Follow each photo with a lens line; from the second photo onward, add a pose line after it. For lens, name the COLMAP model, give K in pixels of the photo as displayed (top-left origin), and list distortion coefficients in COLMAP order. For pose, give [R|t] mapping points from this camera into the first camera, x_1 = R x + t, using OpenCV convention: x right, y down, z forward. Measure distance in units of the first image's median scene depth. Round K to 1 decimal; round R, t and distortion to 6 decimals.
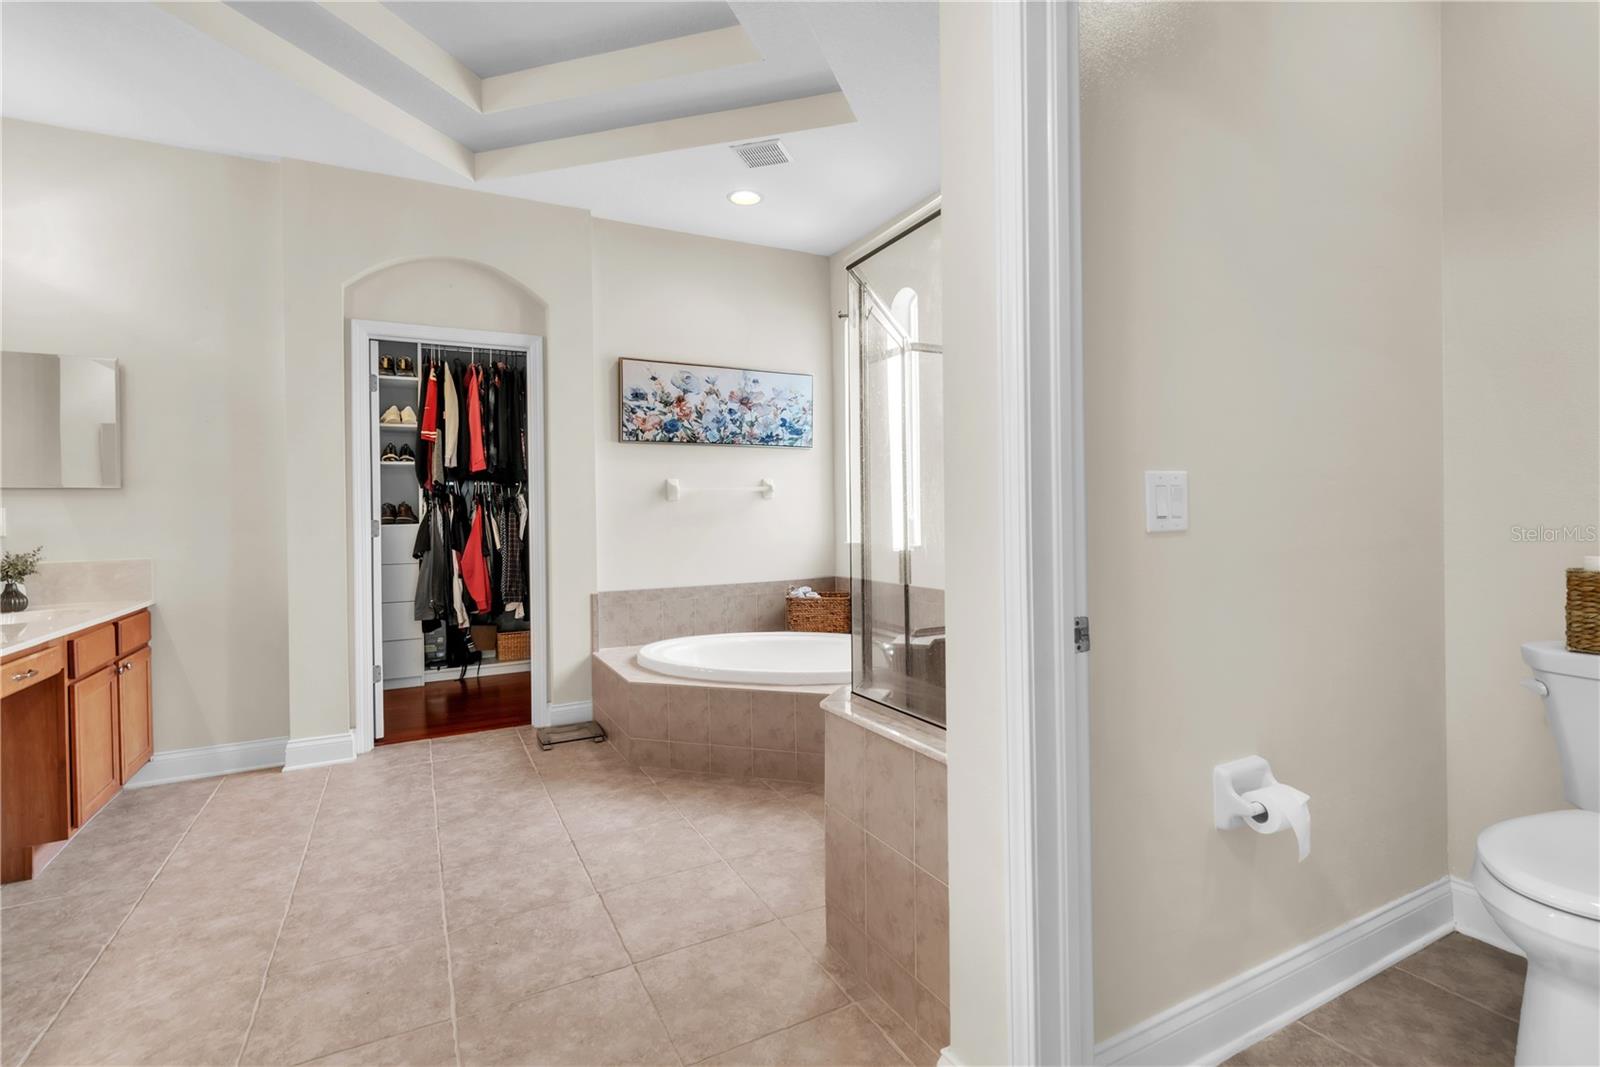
lens RADIAL K [[748.9, 0, 798.1], [0, 748.9, 523.9], [0, 0, 1]] dist [0.010618, -0.002379]
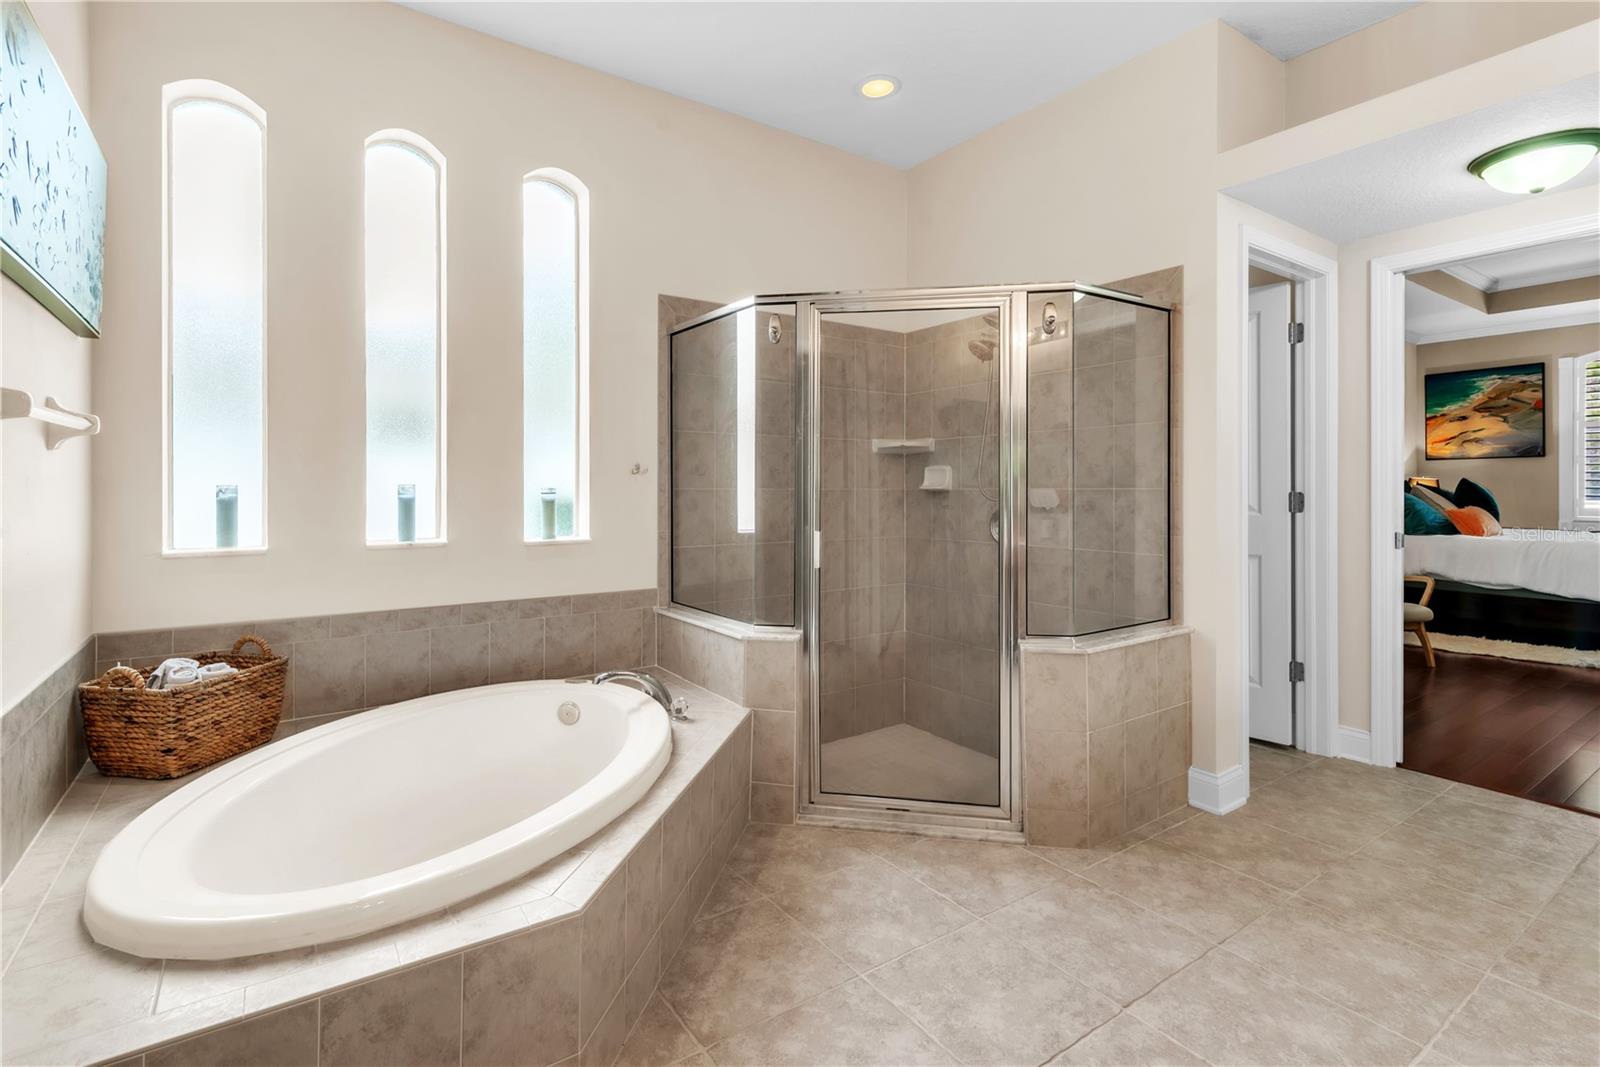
lens RADIAL K [[748.9, 0, 794.6], [0, 748.9, 488.0], [0, 0, 1]] dist [0.010618, -0.002379]
pose [[-0.125175, 0.018110, 0.991969, -0.779093], [0.016886, 0.999727, -0.016121, -0.006025], [-0.991991, 0.014733, -0.125447, 1.136640]]
